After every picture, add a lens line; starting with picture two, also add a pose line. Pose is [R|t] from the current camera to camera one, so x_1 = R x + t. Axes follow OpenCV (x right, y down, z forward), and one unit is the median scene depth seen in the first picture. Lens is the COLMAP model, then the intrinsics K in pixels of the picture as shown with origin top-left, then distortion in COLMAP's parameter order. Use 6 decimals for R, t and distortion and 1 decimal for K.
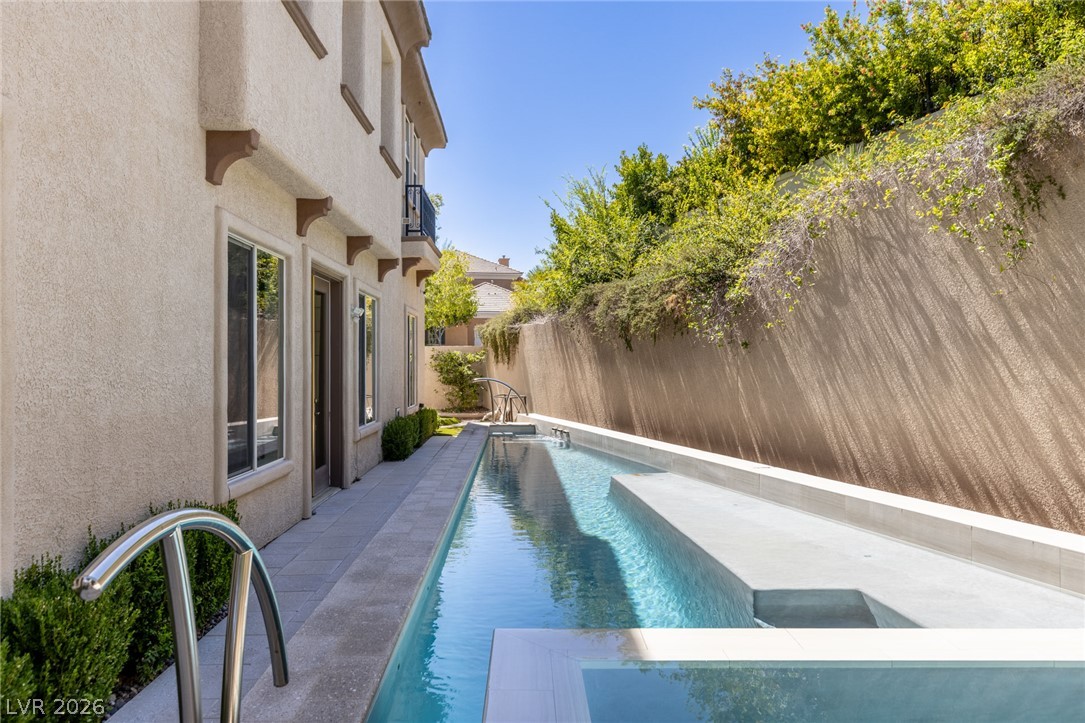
lens RADIAL K [[746.3, 0, 542.4], [0, 746.3, 361.1], [0, 0, 1]] dist [-0.007824, -0.001582]
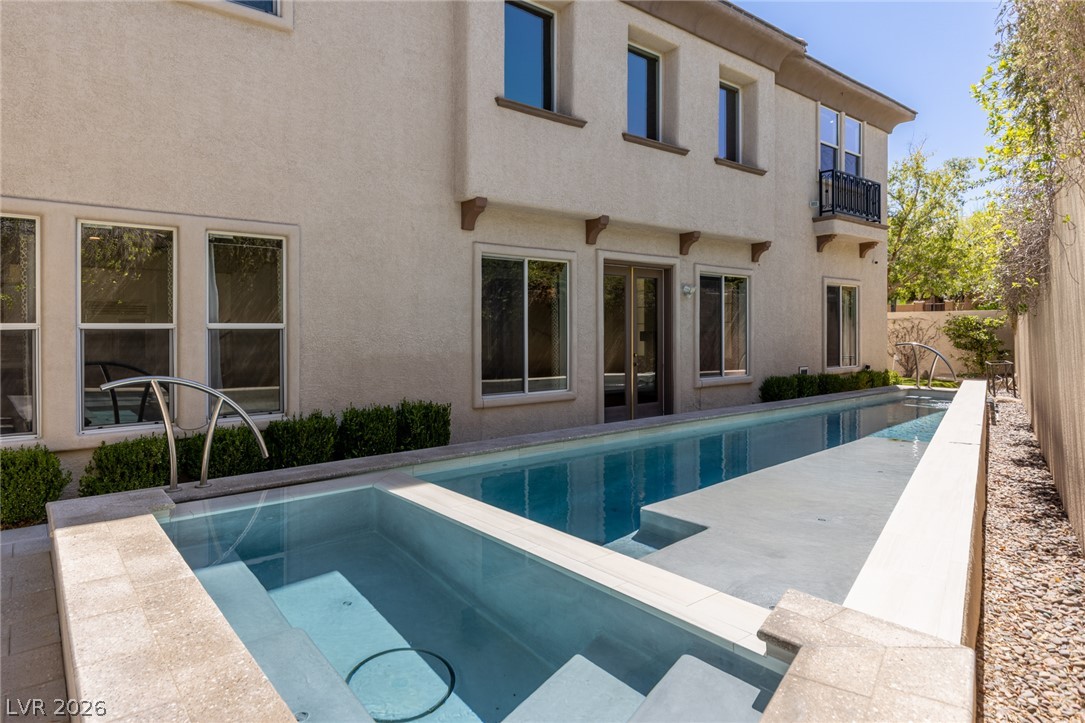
lens RADIAL K [[634.5, 0, 539.3], [0, 634.5, 329.8], [0, 0, 1]] dist [-0.001443, -0.000020]
pose [[0.638518, 0.002472, -0.769603, 0.608648], [0.002860, 0.999980, 0.005584, -0.003346], [0.769601, -0.005766, 0.638499, 0.104871]]
